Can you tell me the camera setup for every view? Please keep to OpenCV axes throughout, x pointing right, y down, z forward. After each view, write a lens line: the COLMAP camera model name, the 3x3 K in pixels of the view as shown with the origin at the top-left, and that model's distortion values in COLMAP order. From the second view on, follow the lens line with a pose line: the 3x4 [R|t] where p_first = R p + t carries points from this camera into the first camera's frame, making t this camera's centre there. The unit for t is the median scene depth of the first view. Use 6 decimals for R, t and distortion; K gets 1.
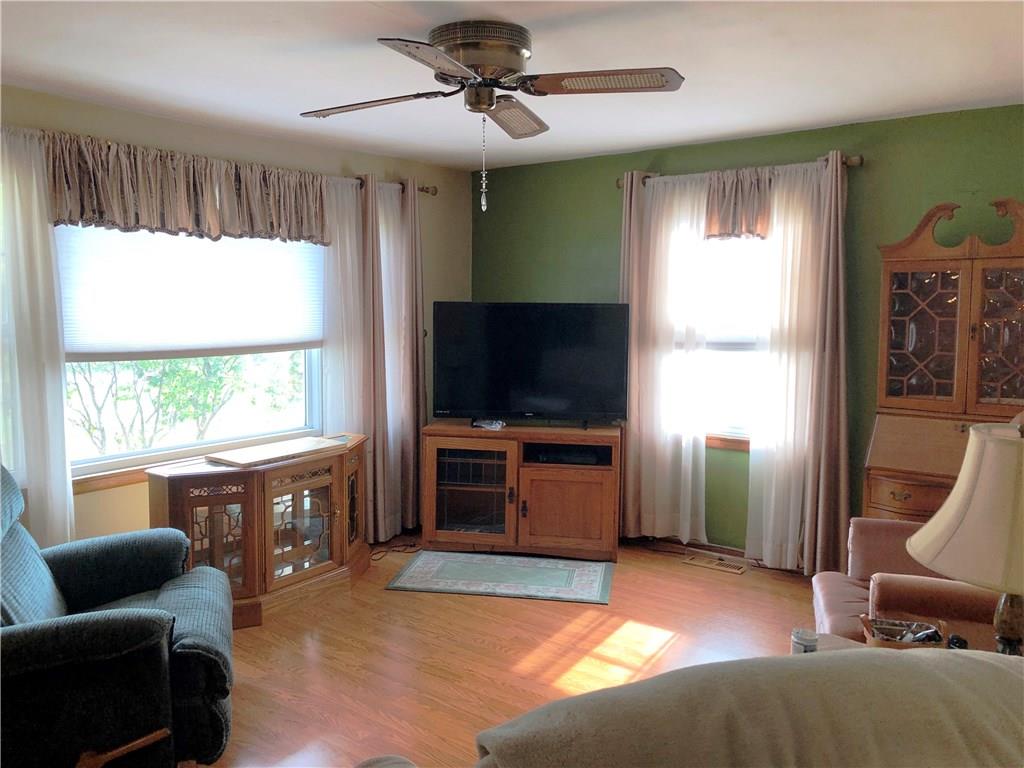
lens RADIAL K [[844.4, 0, 512.4], [0, 844.4, 377.6], [0, 0, 1]] dist [0.044736, -0.000264]
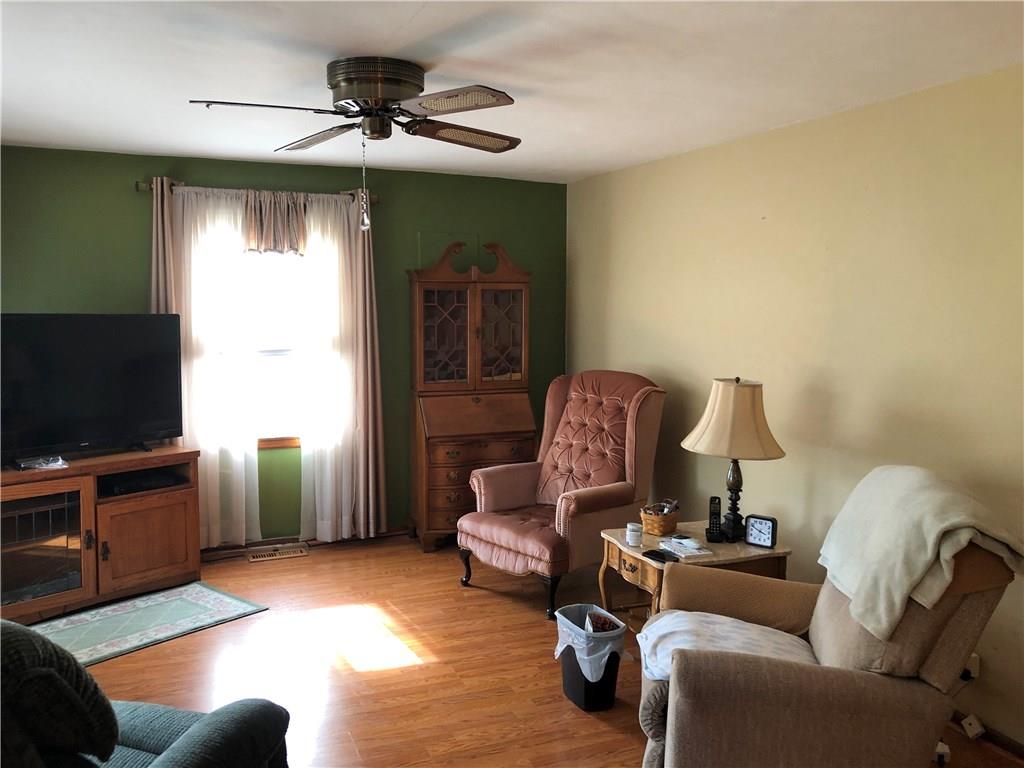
lens RADIAL K [[848.9, 0, 513.4], [0, 848.9, 384.3], [0, 0, 1]] dist [0.064818, -0.169310]
pose [[0.491863, -0.084596, 0.866553, -0.538676], [0.082052, 0.995343, 0.050596, -0.026876], [-0.866798, 0.046216, 0.496513, 0.191213]]
